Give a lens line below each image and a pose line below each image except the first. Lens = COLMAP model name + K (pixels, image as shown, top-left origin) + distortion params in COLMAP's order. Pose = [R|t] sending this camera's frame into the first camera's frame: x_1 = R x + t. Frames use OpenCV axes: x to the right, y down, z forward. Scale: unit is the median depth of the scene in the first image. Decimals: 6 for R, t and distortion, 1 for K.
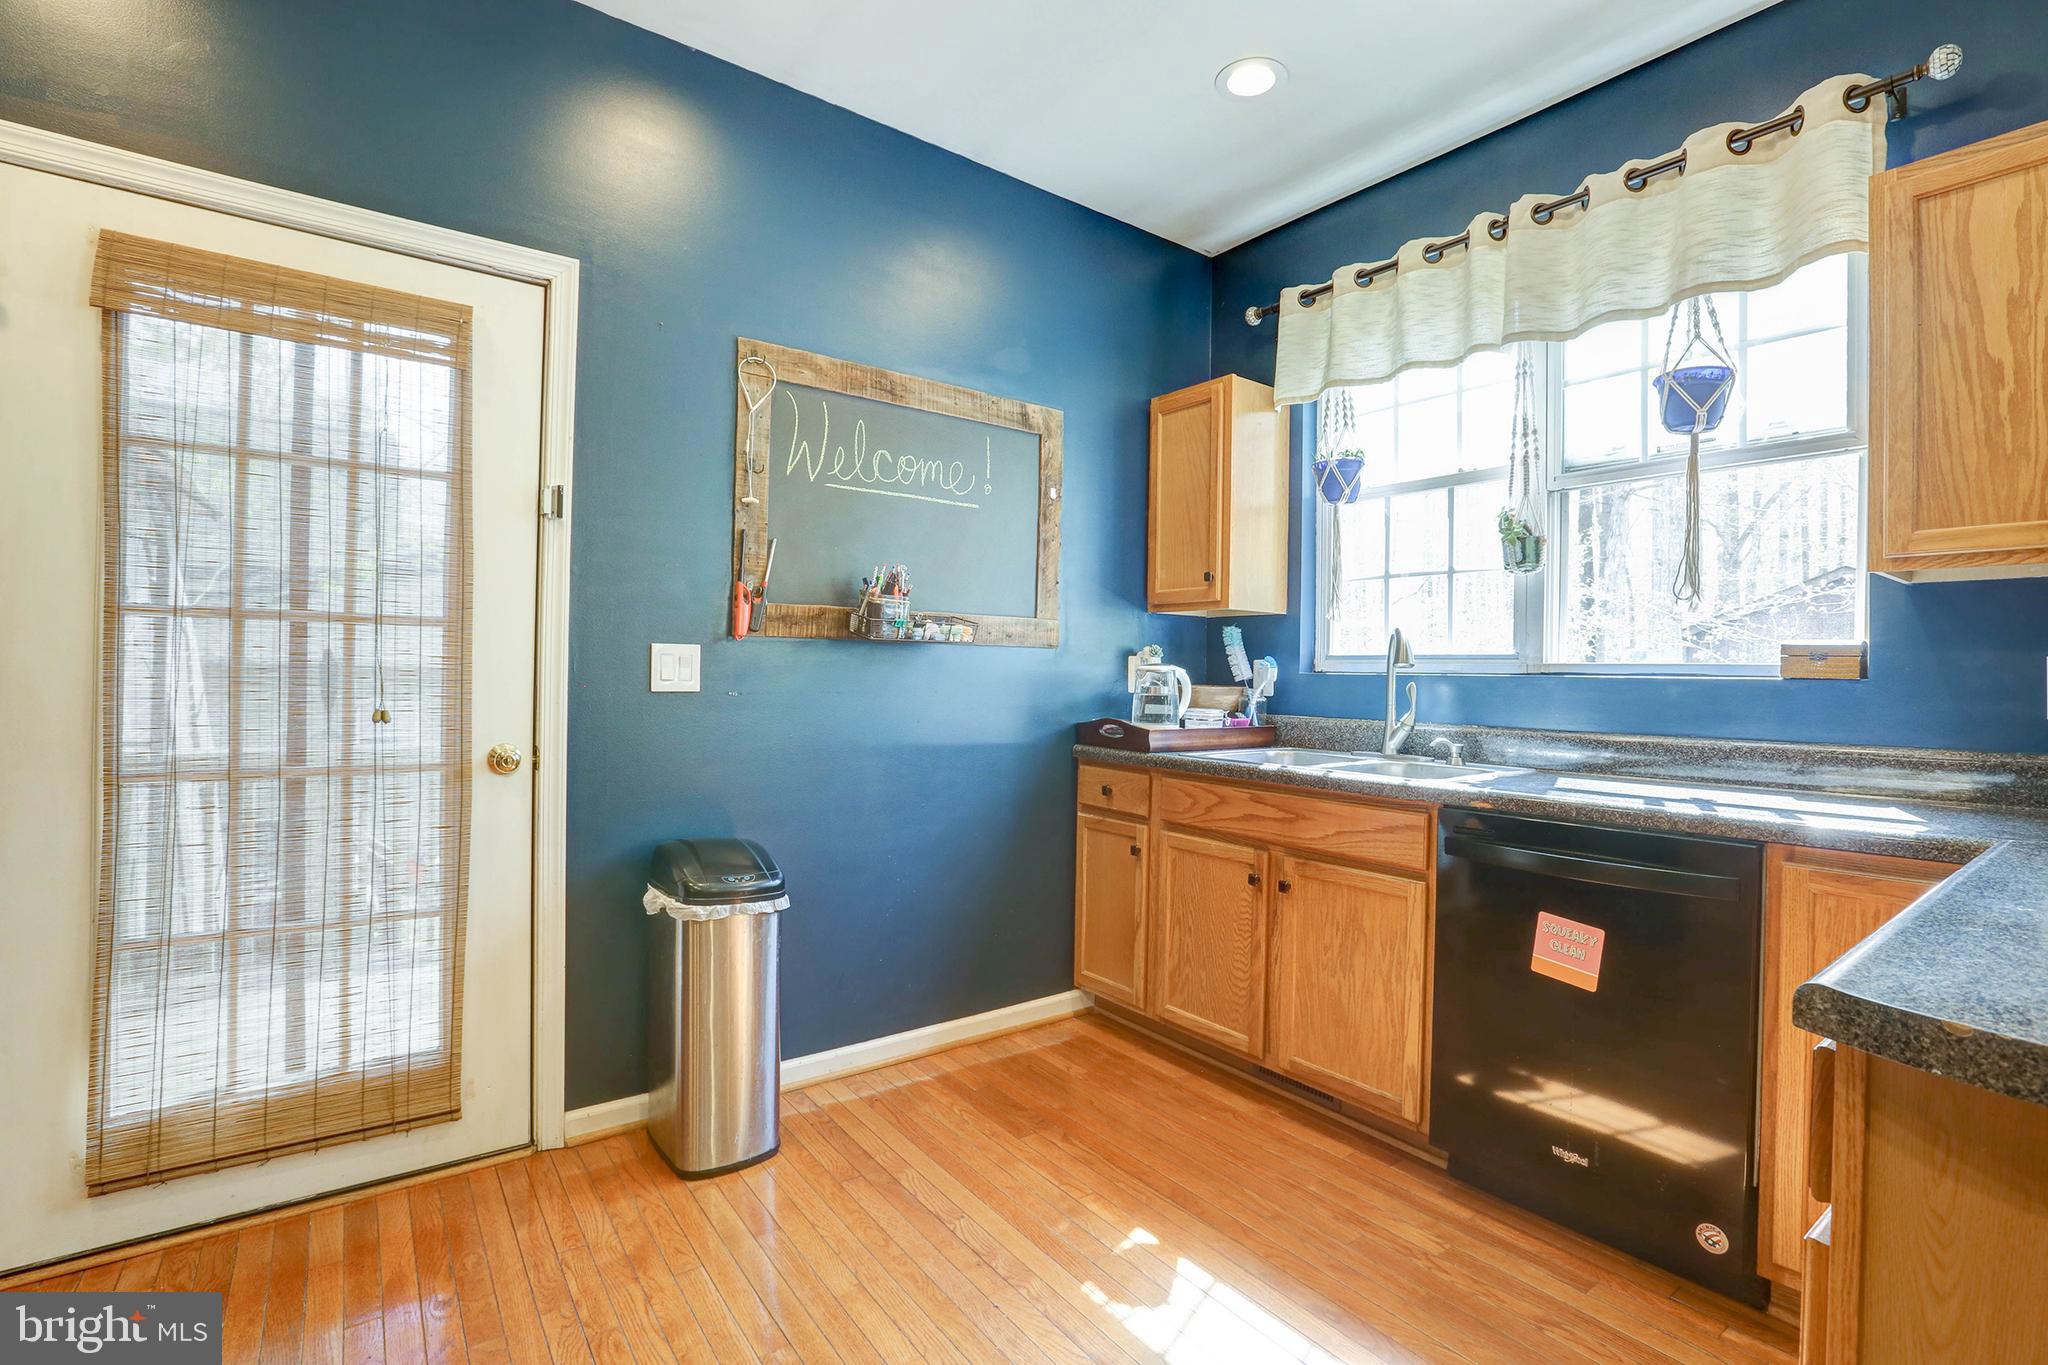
lens RADIAL K [[944.8, 0, 1031.6], [0, 944.8, 673.4], [0, 0, 1]] dist [-0.059349, 0.023554]
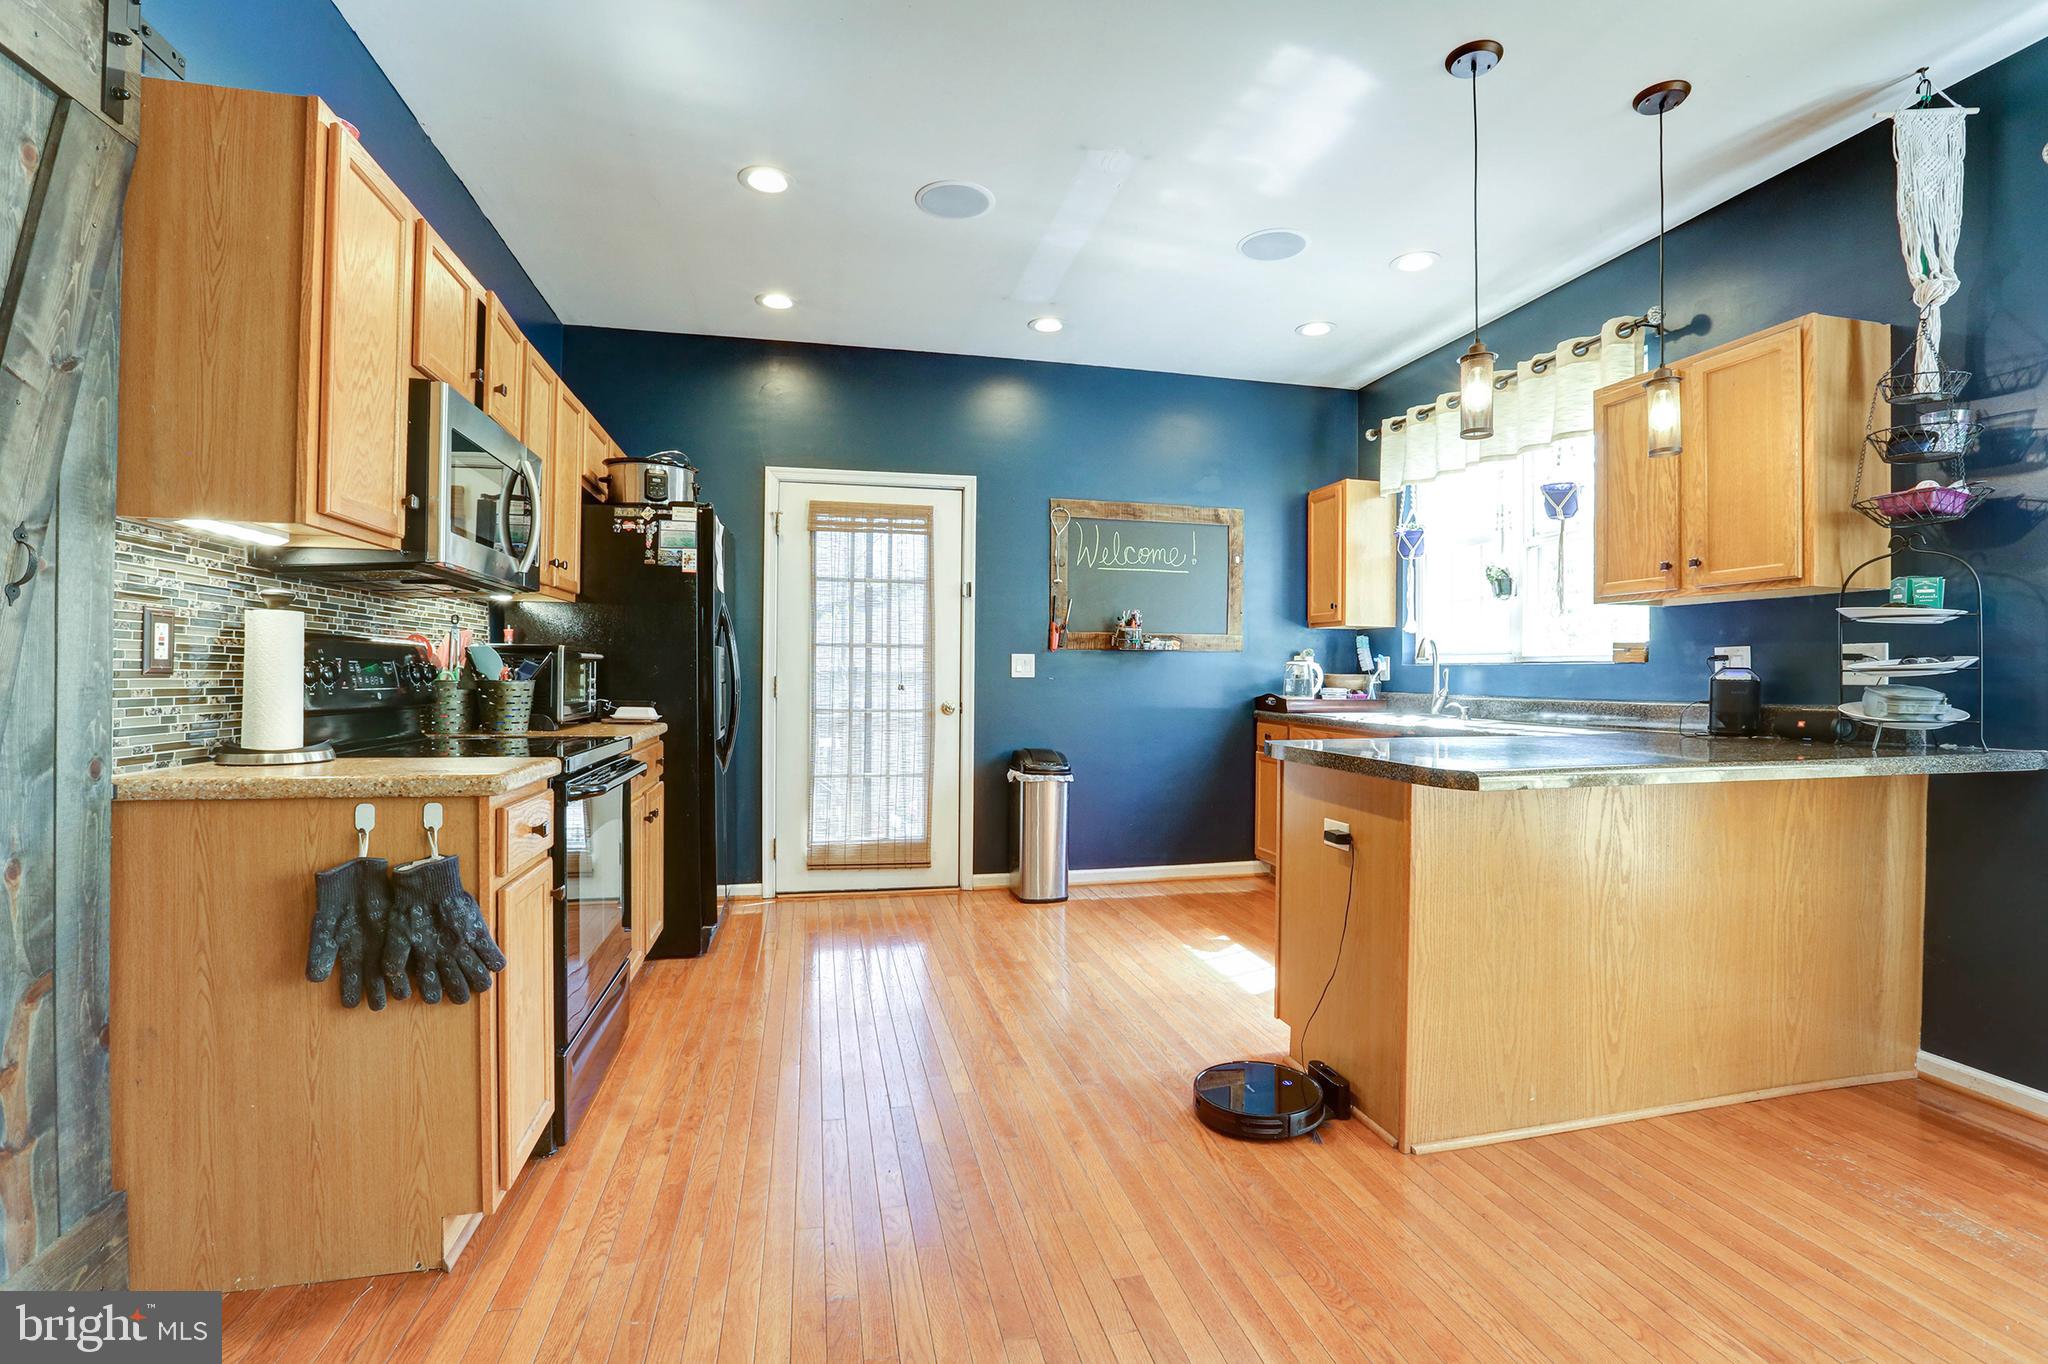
lens RADIAL K [[944.8, 0, 1031.6], [0, 944.8, 672.9], [0, 0, 1]] dist [-0.059349, 0.023554]
pose [[0.916798, -0.010515, -0.399214, 0.449211], [0.008719, 0.999942, -0.006315, 0.022256], [0.399257, 0.002309, 0.916836, -0.861180]]
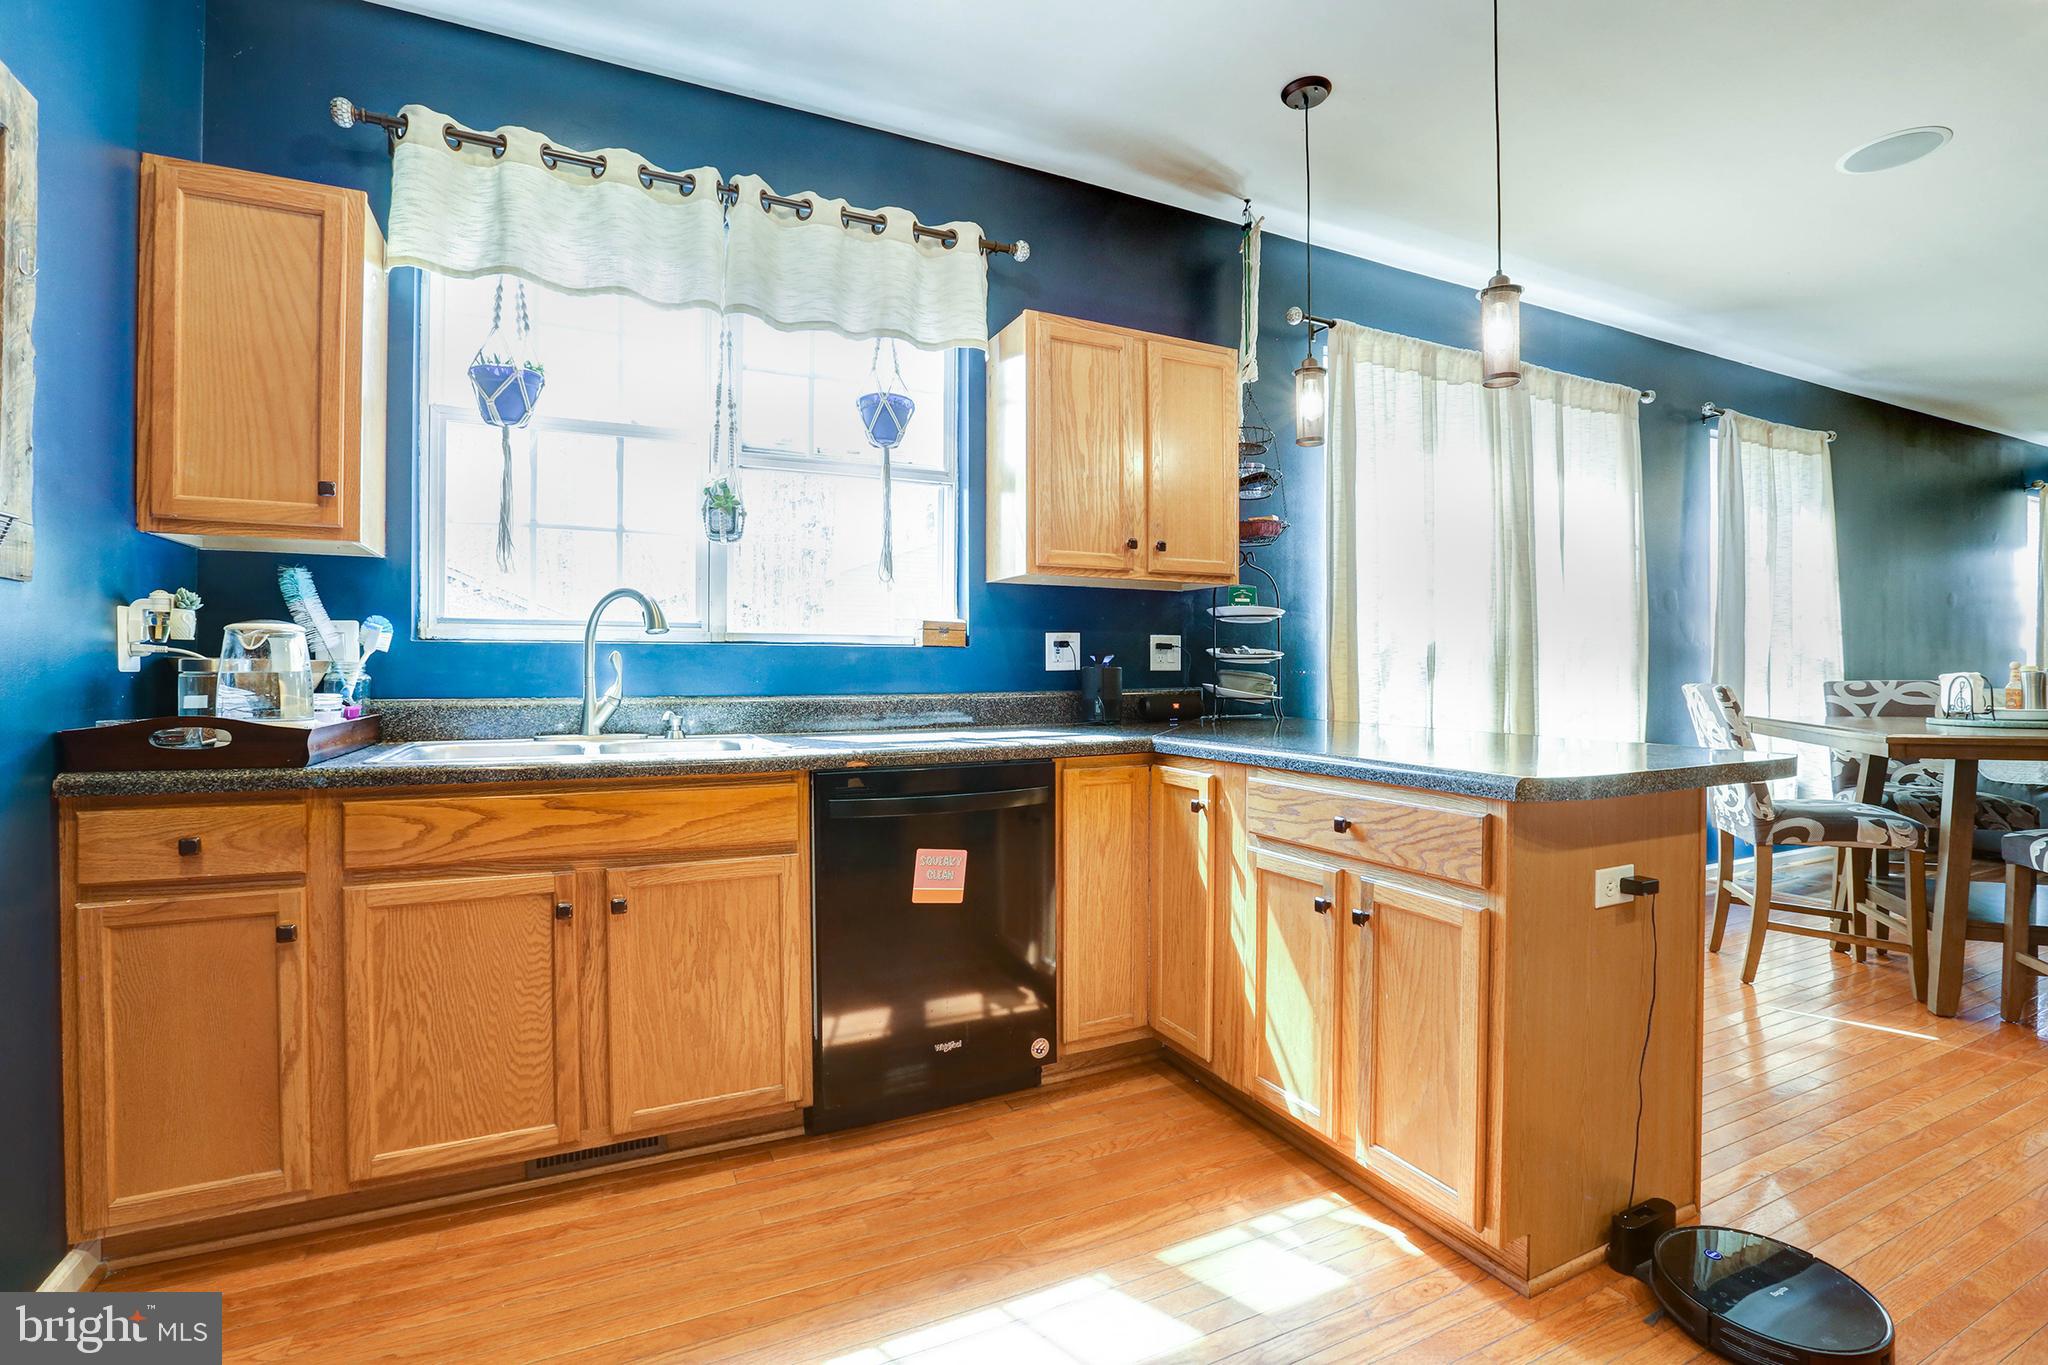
lens RADIAL K [[944.8, 0, 1031.6], [0, 944.8, 673.4], [0, 0, 1]] dist [-0.059349, 0.023554]
pose [[0.178867, -0.019651, 0.983677, -0.442263], [0.000590, 0.999802, 0.019866, 0.015123], [-0.983873, -0.002973, 0.178843, 0.520478]]
